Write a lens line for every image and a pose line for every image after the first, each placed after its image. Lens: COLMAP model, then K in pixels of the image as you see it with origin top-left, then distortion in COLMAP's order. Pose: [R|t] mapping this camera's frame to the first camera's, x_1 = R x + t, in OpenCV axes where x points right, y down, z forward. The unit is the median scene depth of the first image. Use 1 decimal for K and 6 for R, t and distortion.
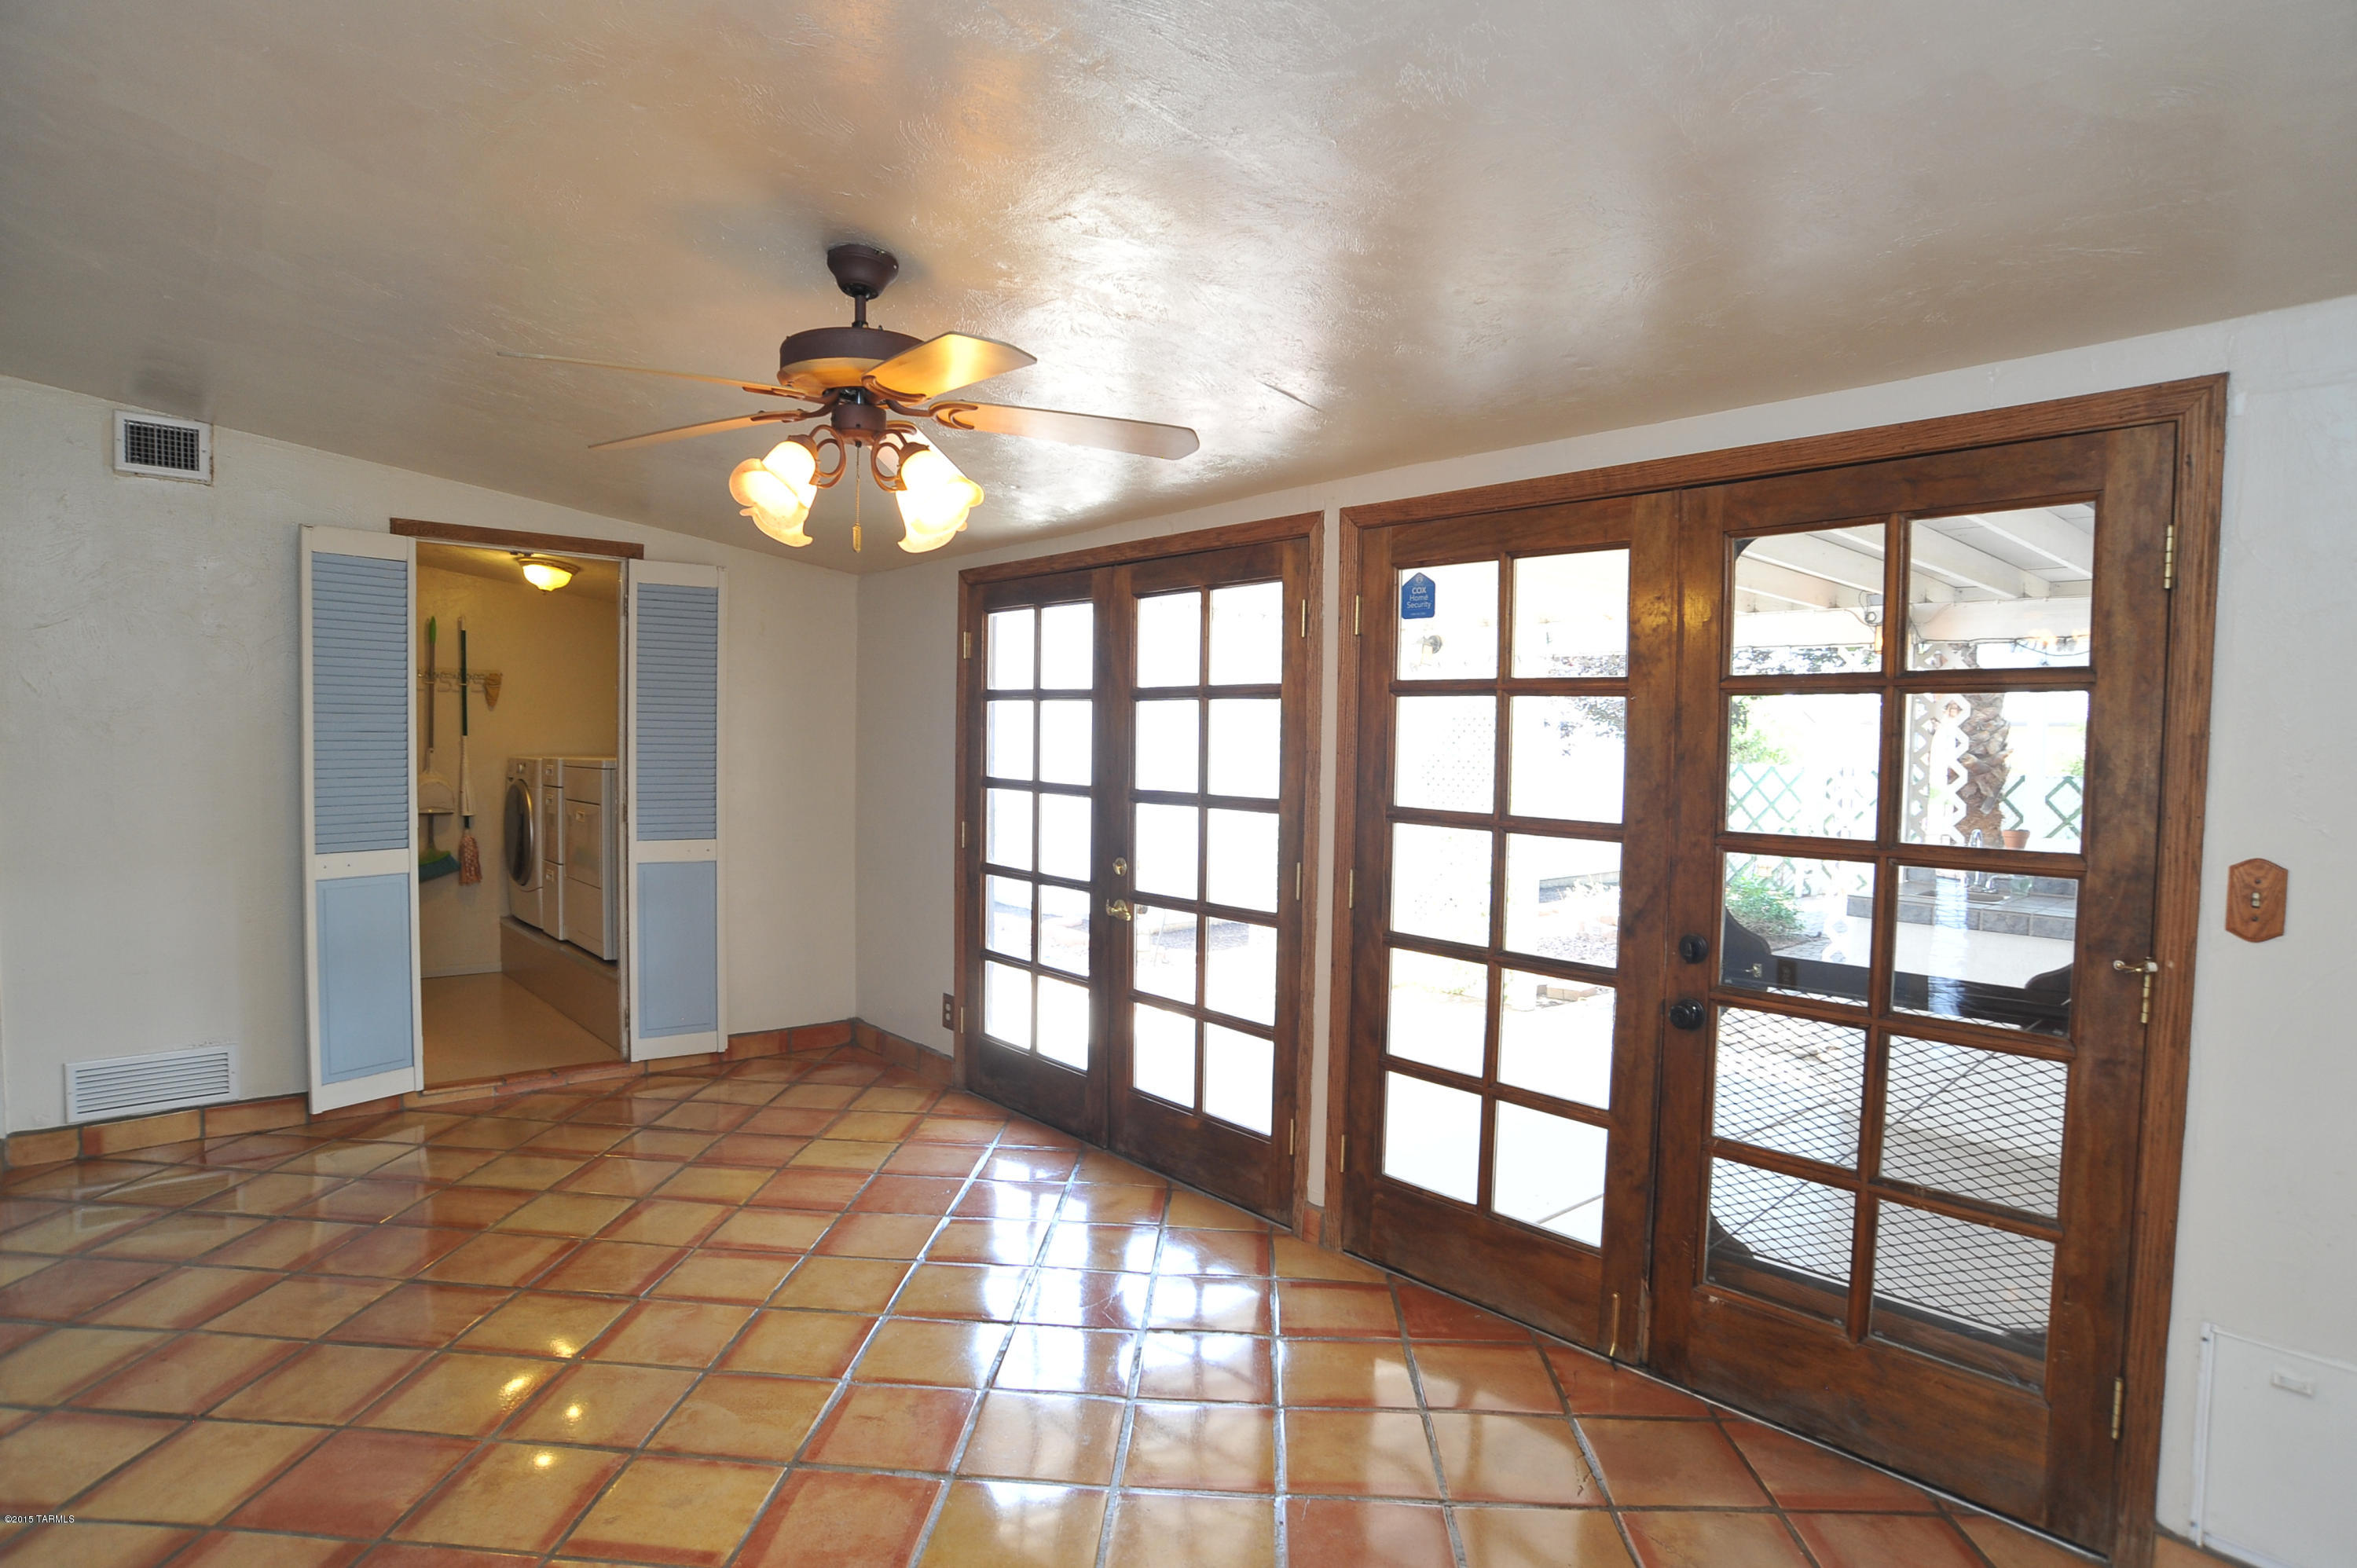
lens RADIAL K [[1247.0, 0, 1178.5], [0, 1247.0, 784.0], [0, 0, 1]] dist [-0.103316, 0.061911]
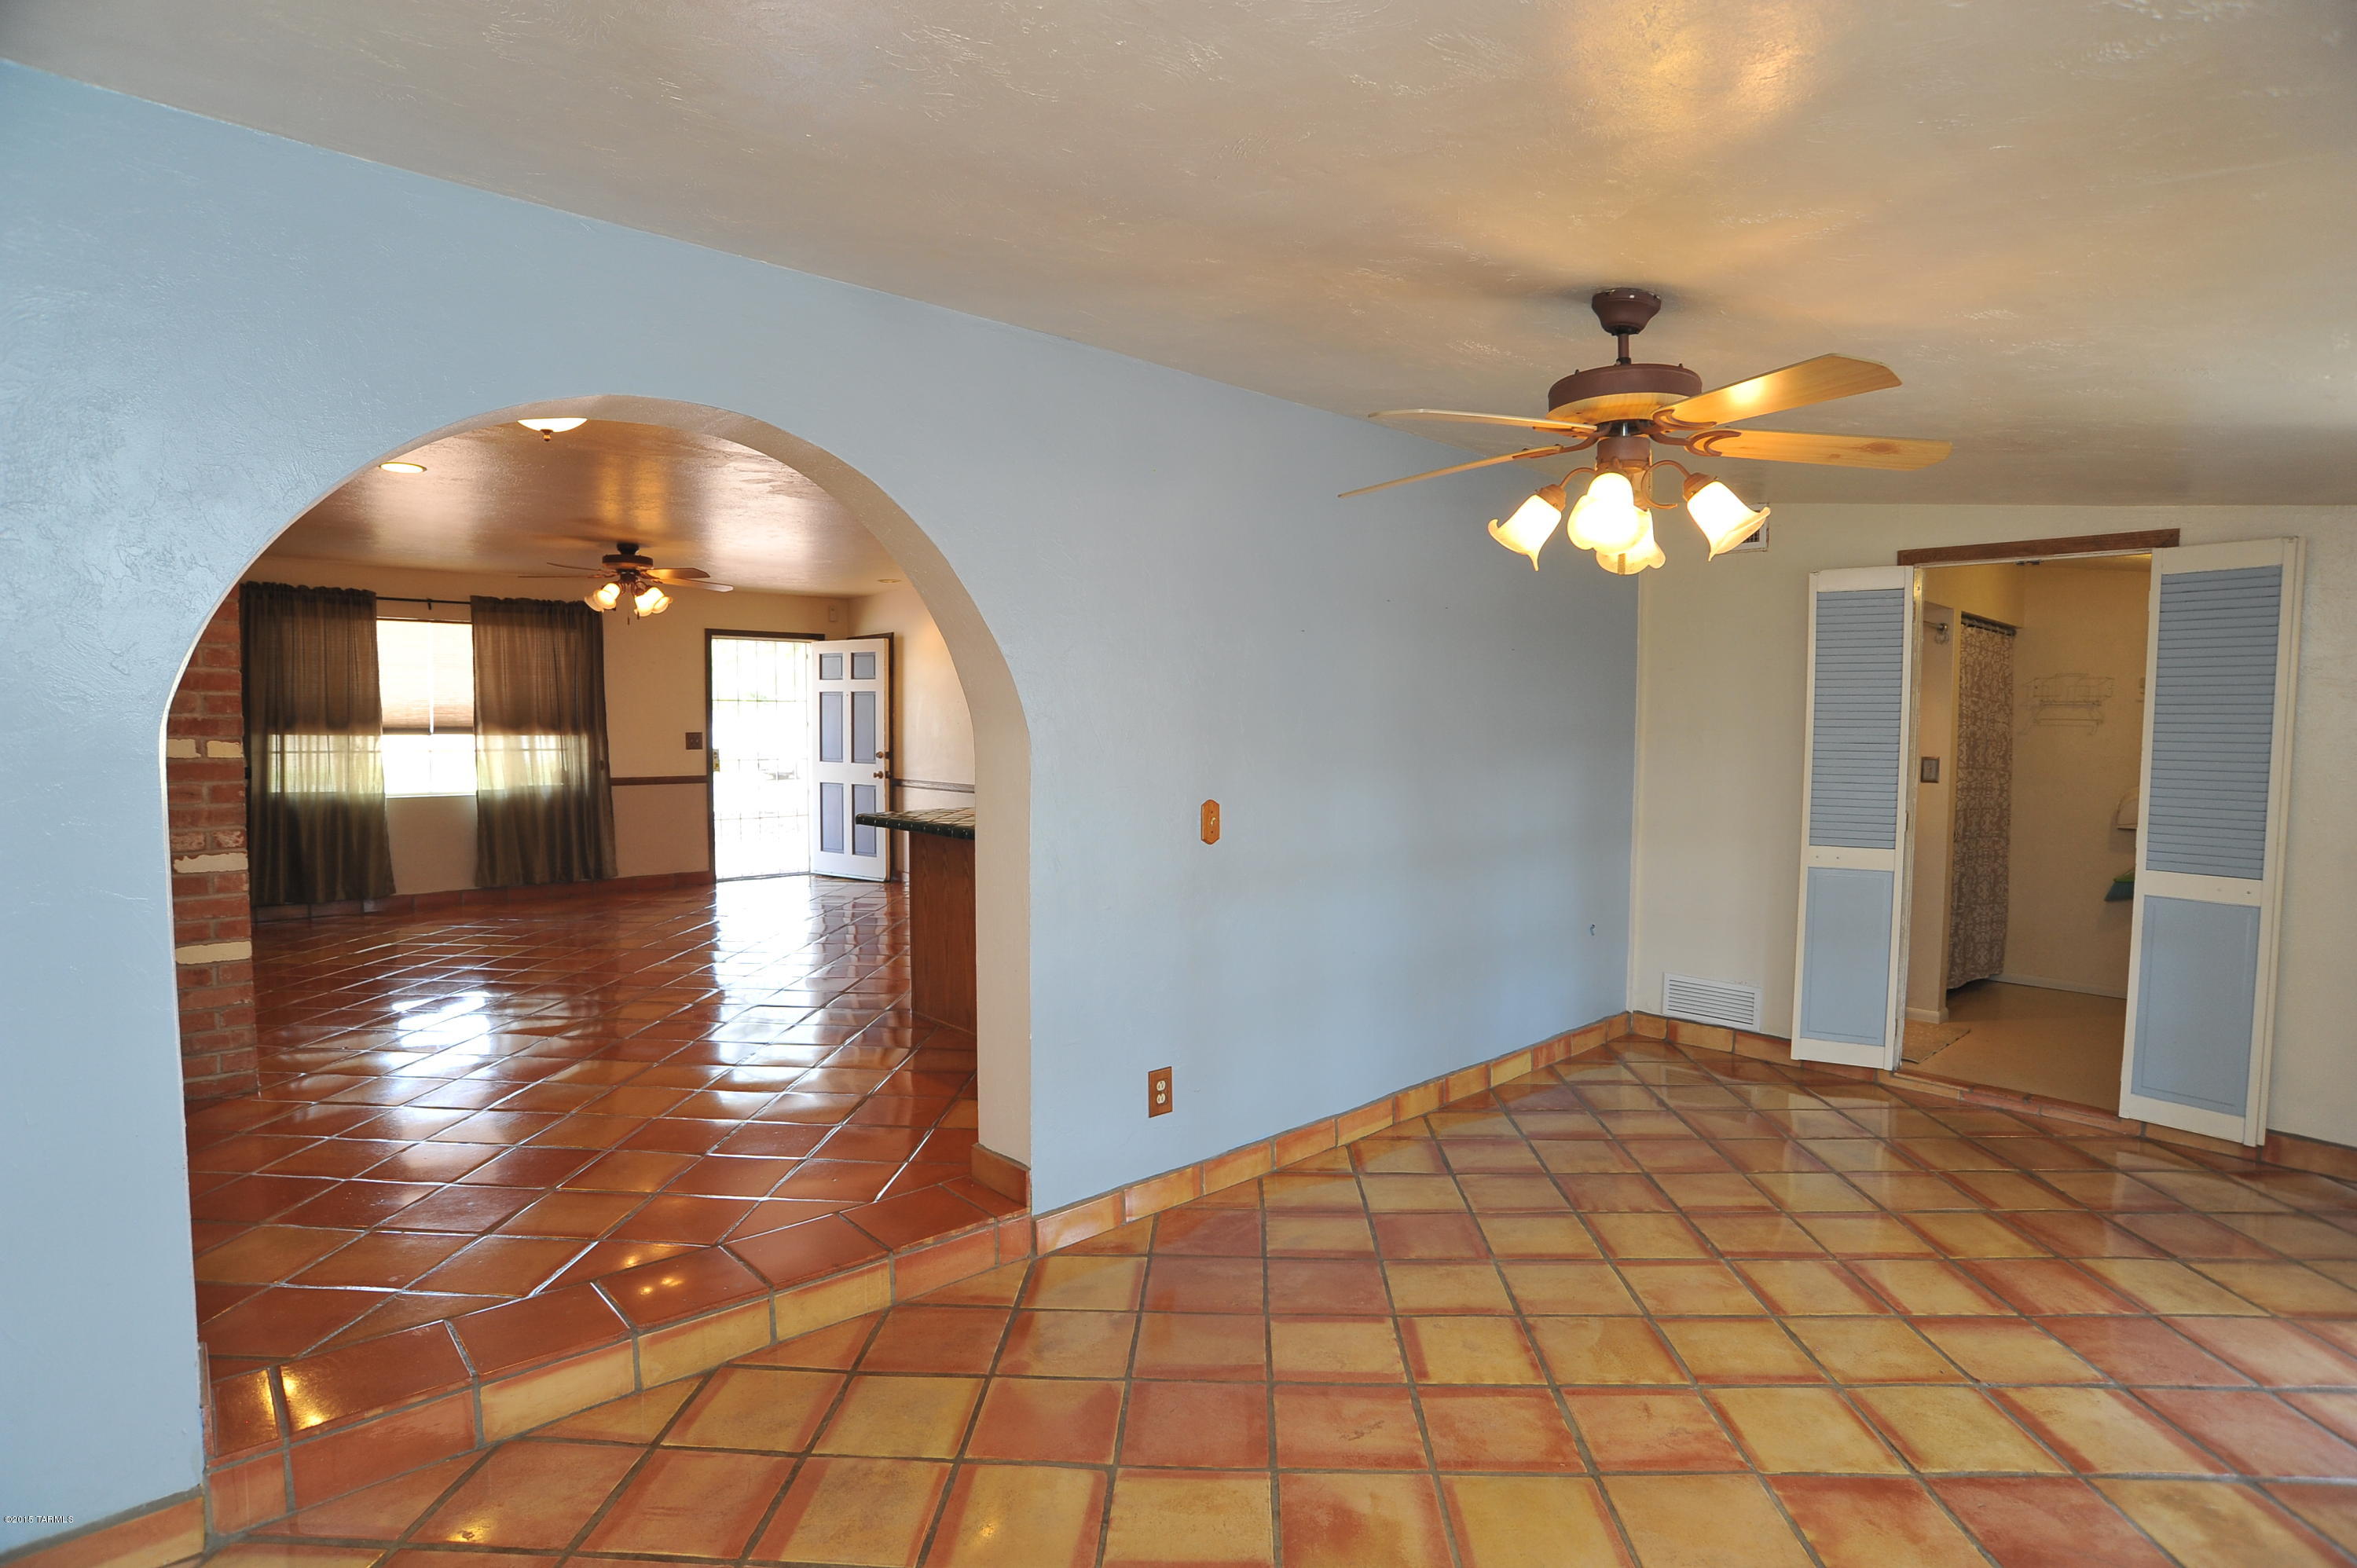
lens RADIAL K [[1194.3, 0, 1175.0], [0, 1194.3, 794.8], [0, 0, 1]] dist [-0.103182, 0.054435]
pose [[0.024799, 0.045146, -0.998673, 0.398040], [-0.043609, 0.998078, 0.044036, -0.014523], [0.998741, 0.042460, 0.026720, 0.315442]]
